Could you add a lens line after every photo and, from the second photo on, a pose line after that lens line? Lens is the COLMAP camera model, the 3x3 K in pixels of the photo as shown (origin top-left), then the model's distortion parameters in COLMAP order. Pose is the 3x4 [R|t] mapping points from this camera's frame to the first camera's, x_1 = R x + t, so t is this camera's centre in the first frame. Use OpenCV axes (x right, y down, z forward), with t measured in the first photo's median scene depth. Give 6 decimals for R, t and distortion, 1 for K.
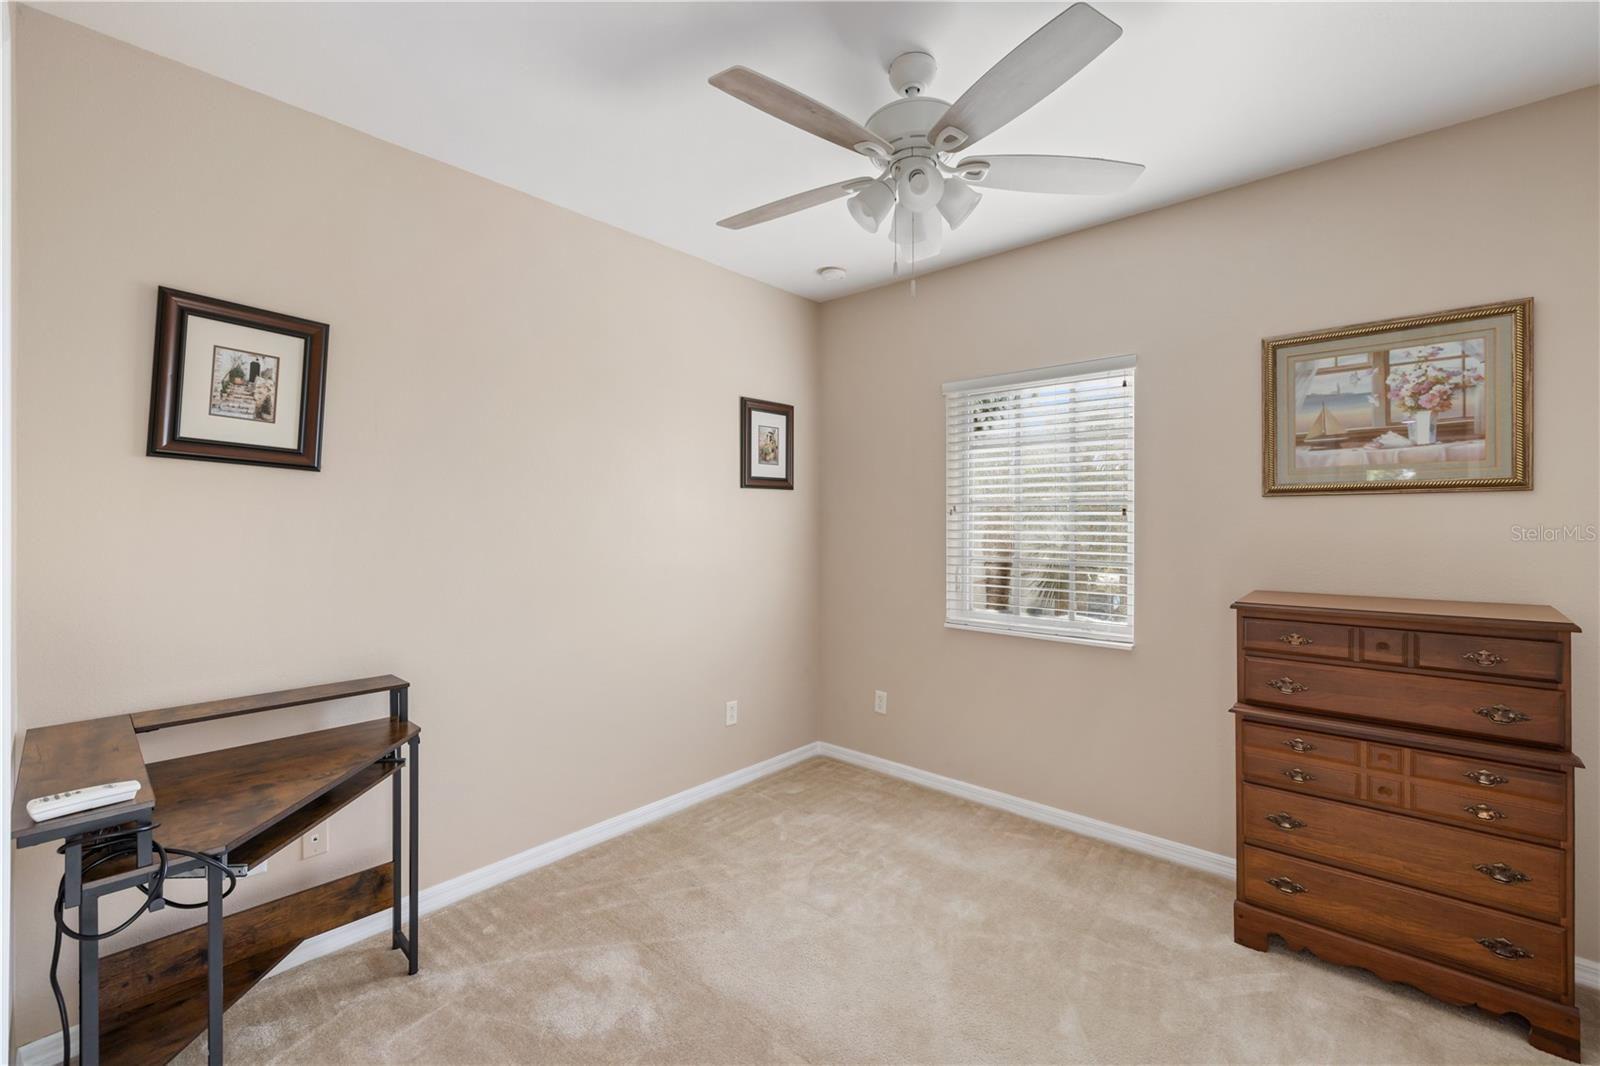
lens RADIAL K [[692.4, 0, 802.3], [0, 692.4, 517.9], [0, 0, 1]] dist [0.006176, -0.000173]
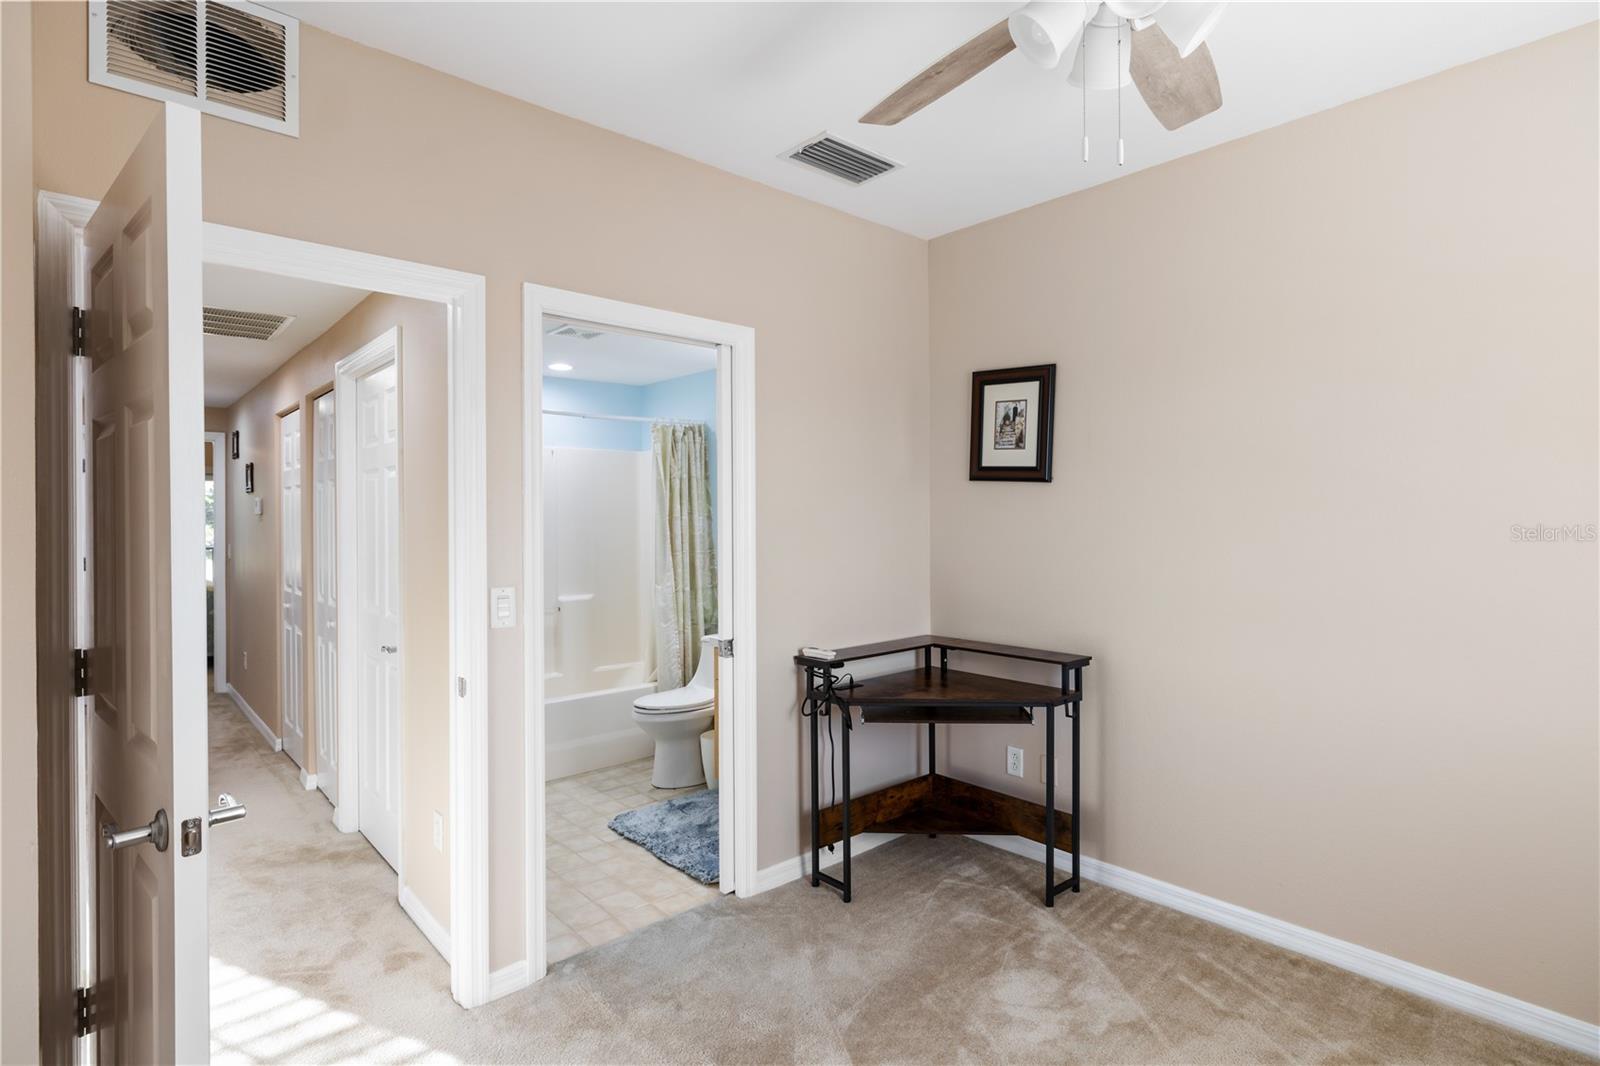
lens RADIAL K [[825.8, 0, 800.0], [0, 825.8, 533.0], [0, 0, 1]] dist [0.005318, 0.000377]
pose [[-0.132148, 0.010062, -0.991179, 0.897678], [-0.000115, 0.999948, 0.010166, 0.010602], [0.991230, 0.001458, -0.132140, 0.788810]]
